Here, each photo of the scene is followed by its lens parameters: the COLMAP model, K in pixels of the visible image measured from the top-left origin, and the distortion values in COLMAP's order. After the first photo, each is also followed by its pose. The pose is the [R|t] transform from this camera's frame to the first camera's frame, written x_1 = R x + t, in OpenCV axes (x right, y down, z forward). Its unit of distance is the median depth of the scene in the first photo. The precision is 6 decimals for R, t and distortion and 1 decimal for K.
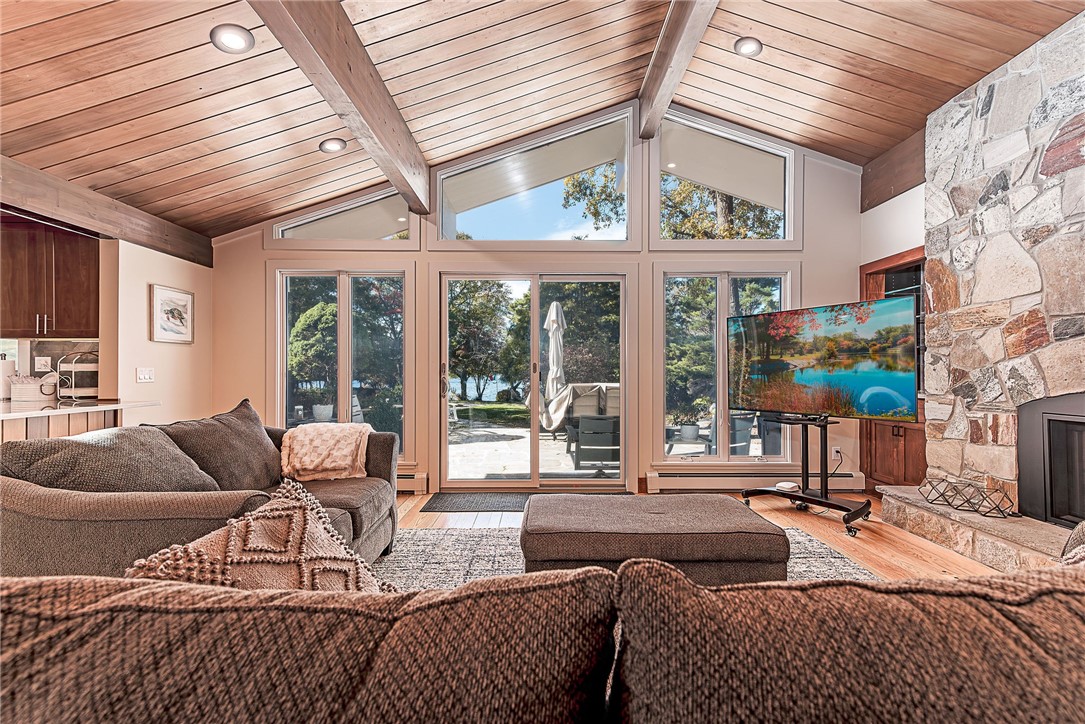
lens RADIAL K [[495.0, 0, 545.2], [0, 495.0, 366.1], [0, 0, 1]] dist [0.016233, 0.000031]
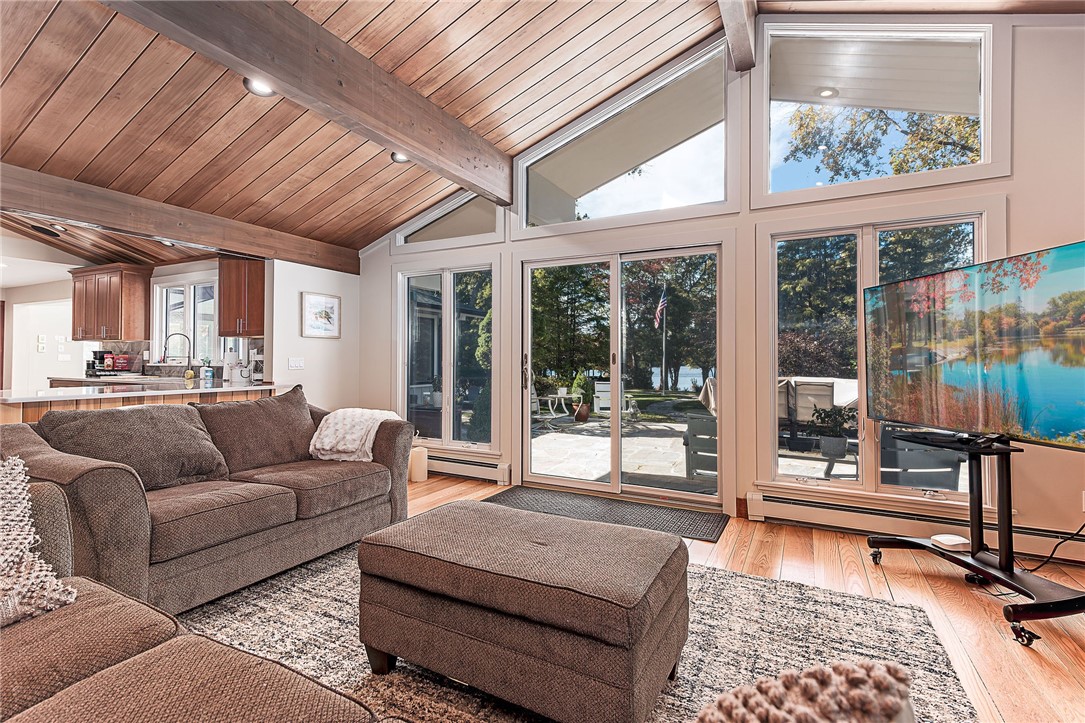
lens RADIAL K [[508.7, 0, 600.8], [0, 508.7, 349.6], [0, 0, 1]] dist [0.015893, -0.000184]
pose [[0.876716, -0.005050, -0.480982, 0.419172], [0.000478, 0.999954, -0.009627, -0.004284], [0.481009, 0.008210, 0.876677, 0.193157]]
